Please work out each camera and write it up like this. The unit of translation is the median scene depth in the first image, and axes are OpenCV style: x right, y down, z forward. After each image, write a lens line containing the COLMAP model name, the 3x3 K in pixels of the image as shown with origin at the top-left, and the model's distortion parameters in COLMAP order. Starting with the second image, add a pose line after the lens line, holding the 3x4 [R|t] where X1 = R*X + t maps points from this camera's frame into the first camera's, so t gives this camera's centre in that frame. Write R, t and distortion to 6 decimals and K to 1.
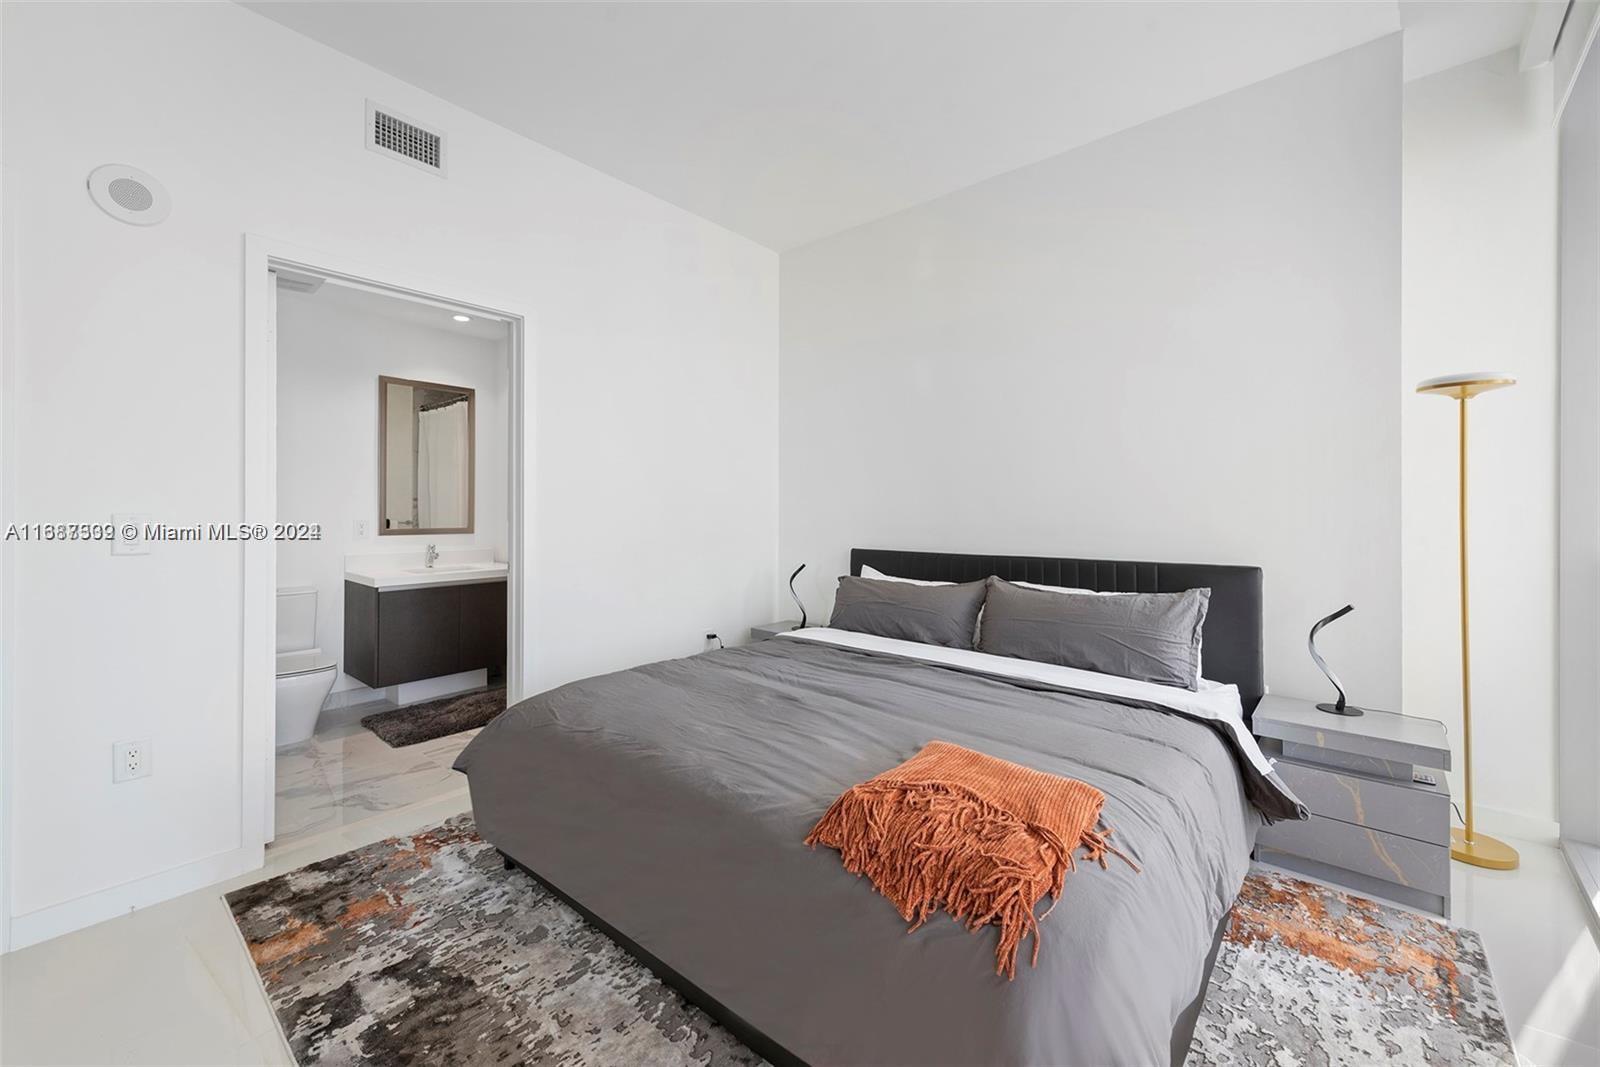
lens RADIAL K [[642.9, 0, 795.2], [0, 642.9, 500.6], [0, 0, 1]] dist [0.003146, 0.000230]
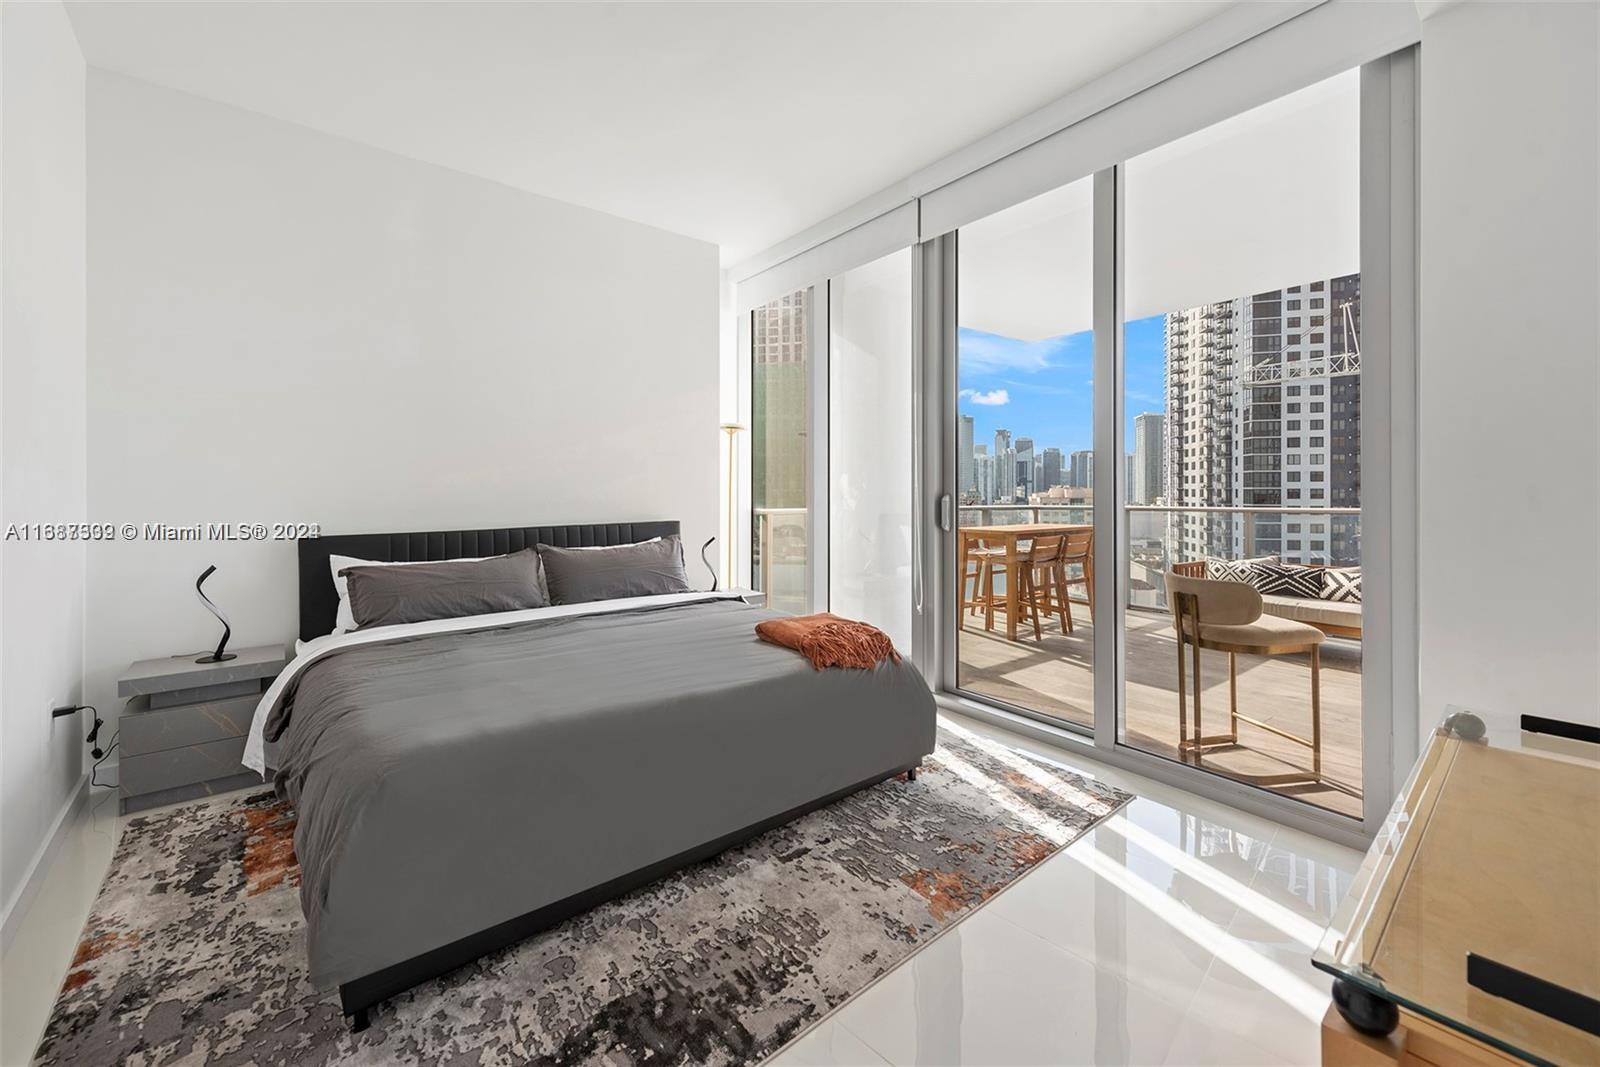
lens RADIAL K [[642.9, 0, 795.2], [0, 642.9, 500.6], [0, 0, 1]] dist [0.003146, 0.000230]
pose [[0.169078, -0.032349, 0.985072, -1.229269], [-0.020010, 0.999143, 0.036245, -0.024354], [-0.985400, -0.025839, 0.168285, 0.537585]]
